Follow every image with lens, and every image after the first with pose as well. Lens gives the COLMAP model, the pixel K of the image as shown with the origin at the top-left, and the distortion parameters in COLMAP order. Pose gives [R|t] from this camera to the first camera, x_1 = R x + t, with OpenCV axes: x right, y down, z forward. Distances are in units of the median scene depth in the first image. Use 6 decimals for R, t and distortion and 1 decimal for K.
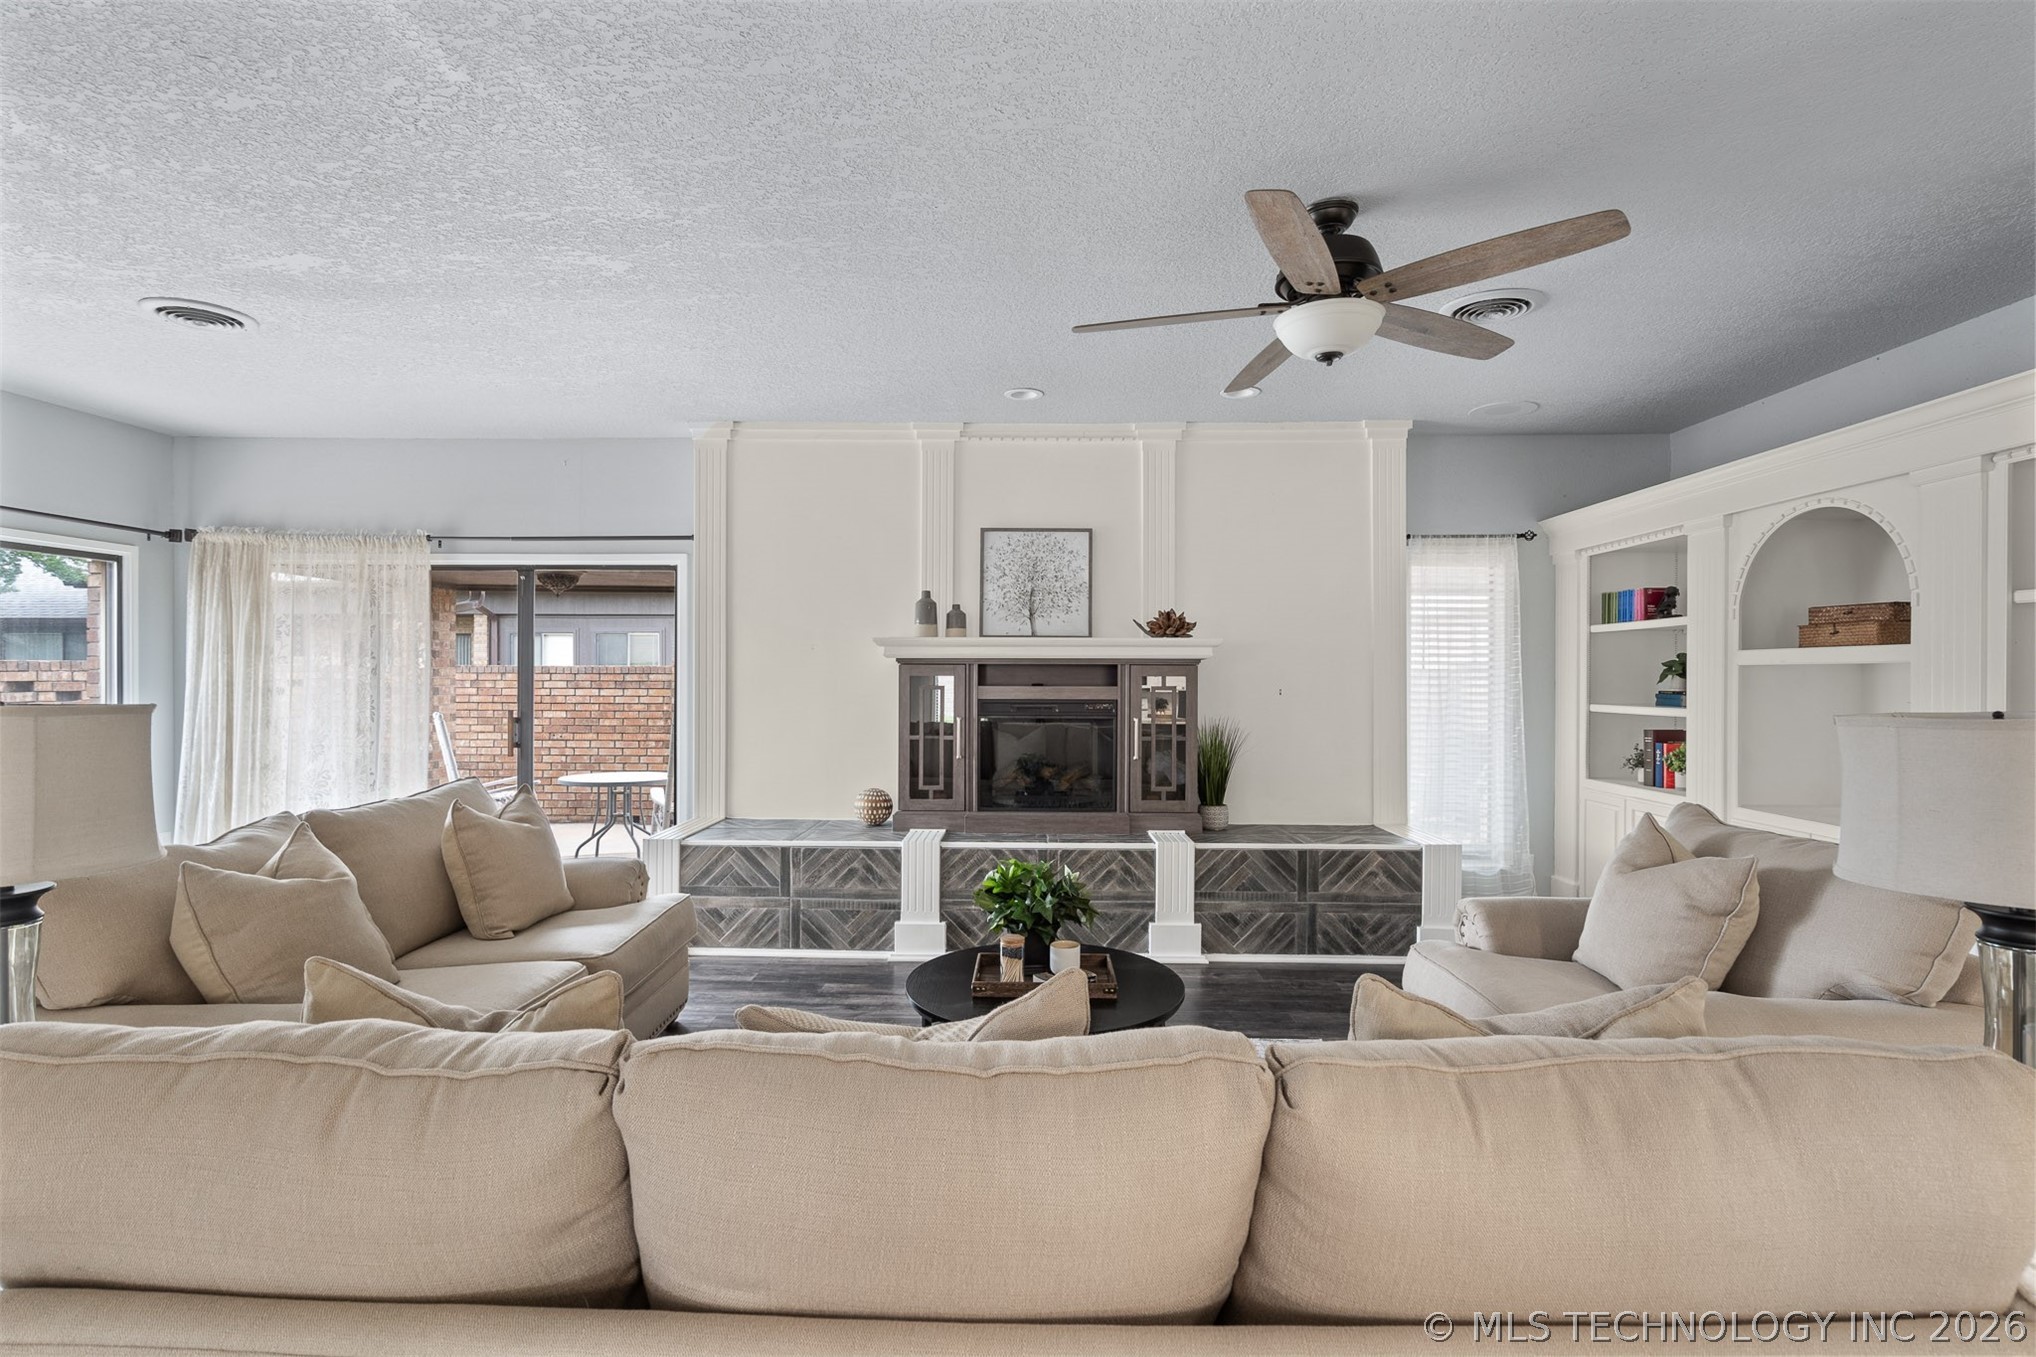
lens RADIAL K [[948.9, 0, 1016.0], [0, 948.9, 678.1], [0, 0, 1]] dist [-0.000904, 0.001039]
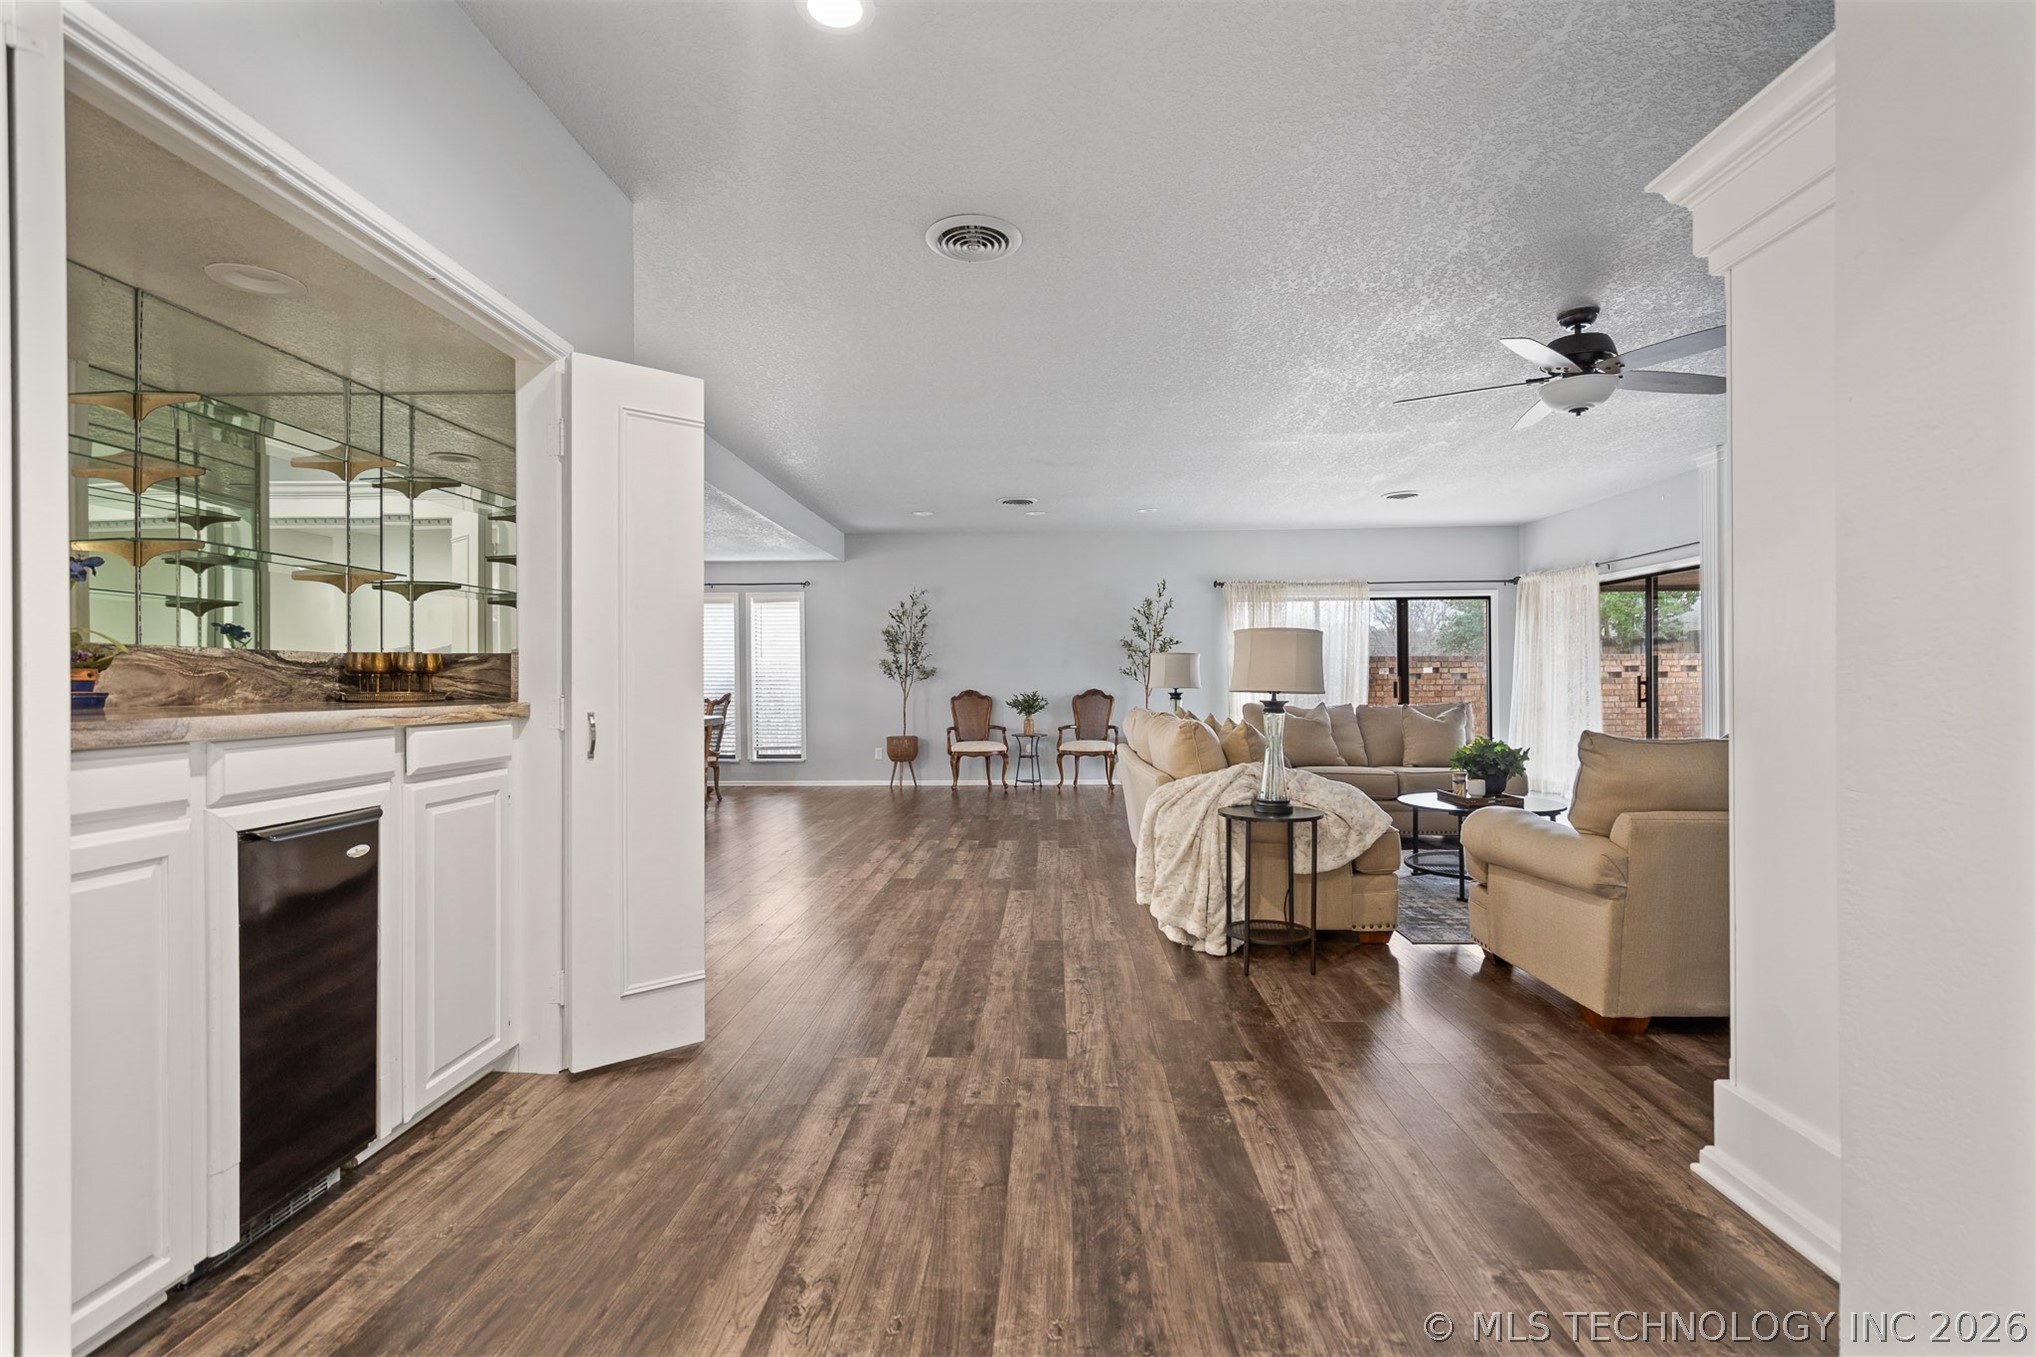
lens RADIAL K [[948.9, 0, 1016.0], [0, 948.9, 678.1], [0, 0, 1]] dist [-0.000904, 0.001039]
pose [[-0.009605, -0.007413, -0.999926, 1.054532], [0.002254, 0.999970, -0.007435, 0.052468], [0.999951, -0.002325, -0.009588, 0.072159]]
